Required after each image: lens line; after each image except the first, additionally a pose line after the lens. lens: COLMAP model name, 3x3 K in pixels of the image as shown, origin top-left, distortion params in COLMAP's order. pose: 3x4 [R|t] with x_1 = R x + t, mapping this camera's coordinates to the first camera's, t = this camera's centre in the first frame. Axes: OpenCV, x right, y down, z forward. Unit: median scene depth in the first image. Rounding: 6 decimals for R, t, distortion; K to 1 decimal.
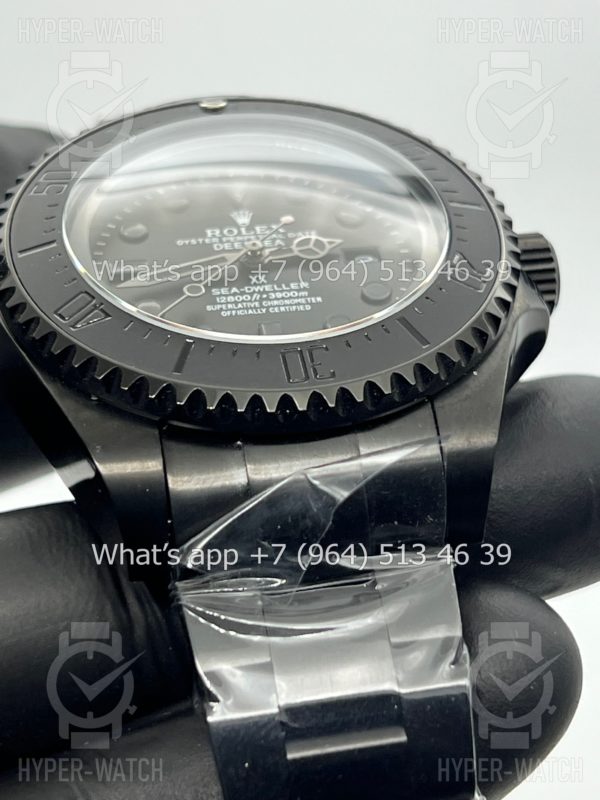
lens RADIAL K [[1925.9, 0, 300.0], [0, 1925.9, 400.0], [0, 0, 1]] dist [0.281843, -0.794521]
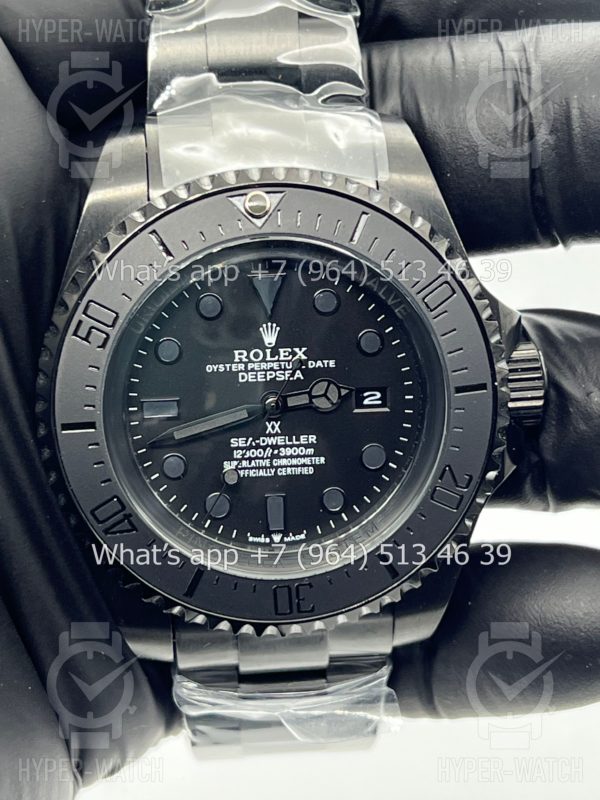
lens RADIAL K [[1925.9, 0, 300.0], [0, 1925.9, 400.0], [0, 0, 1]] dist [0.281843, -0.794521]
pose [[0.990371, 0.130327, 0.046698, -0.061706], [-0.110563, 0.541582, 0.833346, -1.028458], [0.083317, -0.830484, 0.550776, 0.393720]]
